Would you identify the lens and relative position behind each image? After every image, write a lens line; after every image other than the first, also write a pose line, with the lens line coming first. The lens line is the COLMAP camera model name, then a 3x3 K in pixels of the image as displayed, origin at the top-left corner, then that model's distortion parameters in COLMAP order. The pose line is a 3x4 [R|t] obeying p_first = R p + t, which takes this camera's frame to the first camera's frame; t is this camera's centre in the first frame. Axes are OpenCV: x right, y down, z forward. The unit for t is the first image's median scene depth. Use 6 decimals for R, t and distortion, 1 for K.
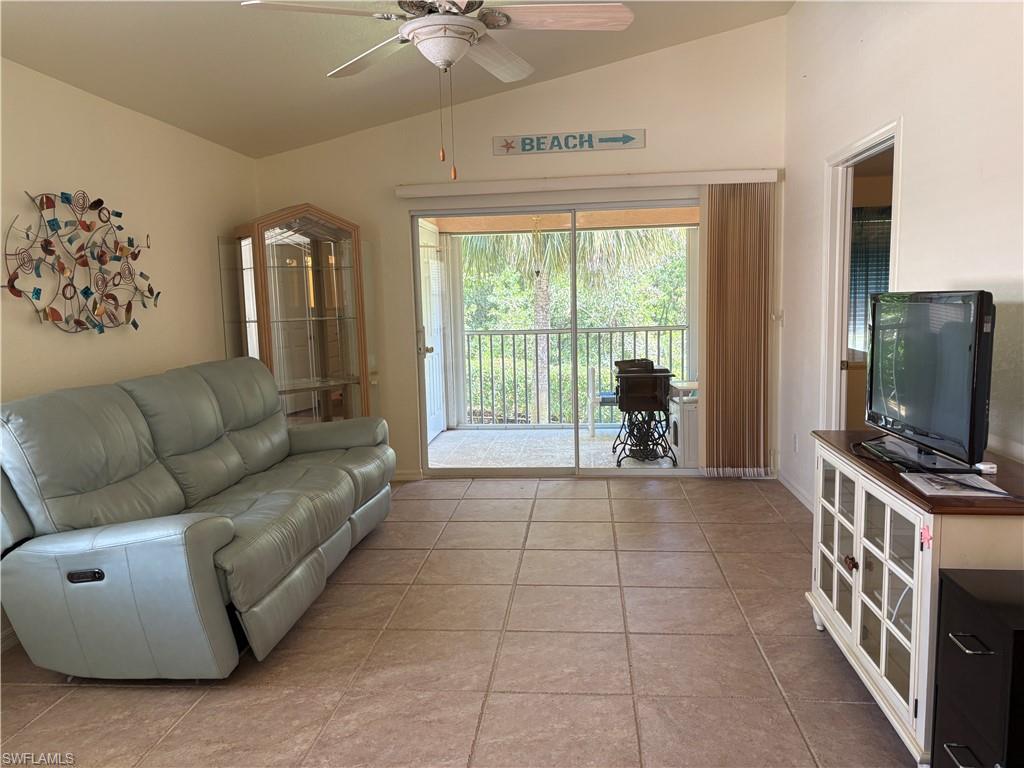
lens RADIAL K [[768.5, 0, 509.3], [0, 768.5, 392.6], [0, 0, 1]] dist [0.038301, -0.036679]
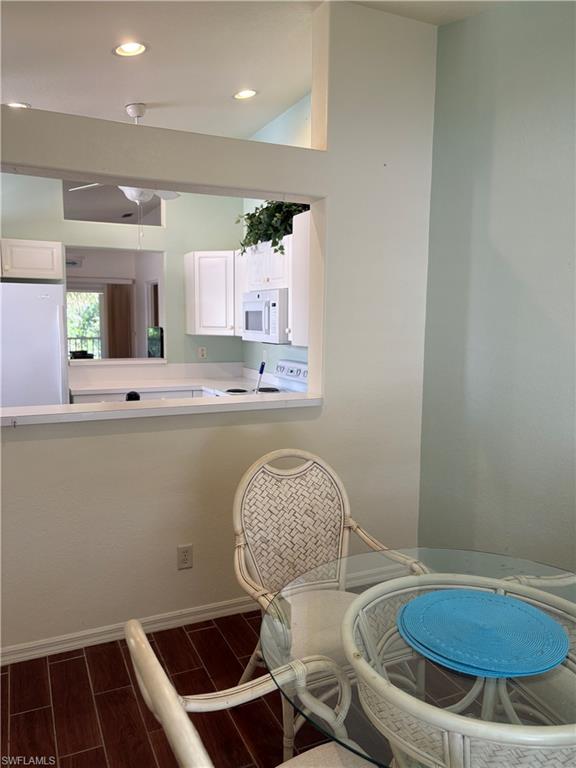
lens RADIAL K [[593.1, 0, 287.0], [0, 593.1, 352.7], [0, 0, 1]] dist [0.176978, -0.152172]
pose [[0.865161, -0.001995, 0.501490, -0.153315], [0.038009, 0.997377, -0.061604, 0.074821], [-0.500052, 0.072359, 0.862967, -0.677795]]
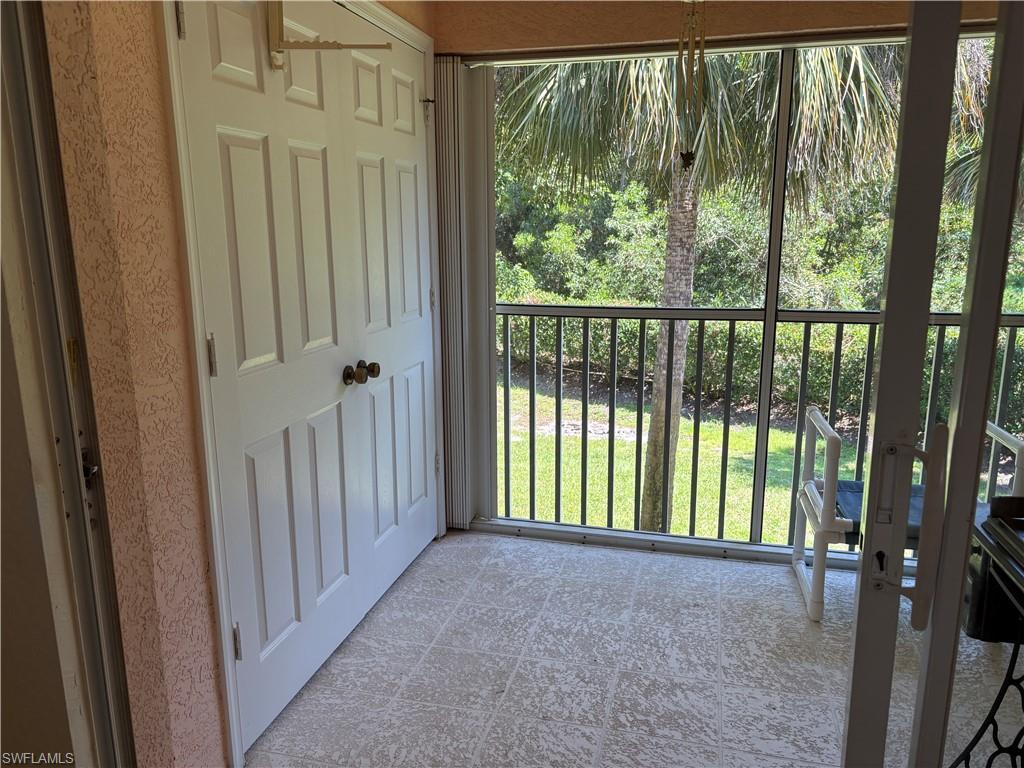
lens RADIAL K [[768.5, 0, 509.3], [0, 768.5, 392.6], [0, 0, 1]] dist [0.038301, -0.036679]
pose [[0.986831, 0.055498, -0.151933, 0.015258], [-0.040404, 0.994097, 0.100695, -0.075025], [0.156624, -0.093230, 0.983248, 0.582917]]
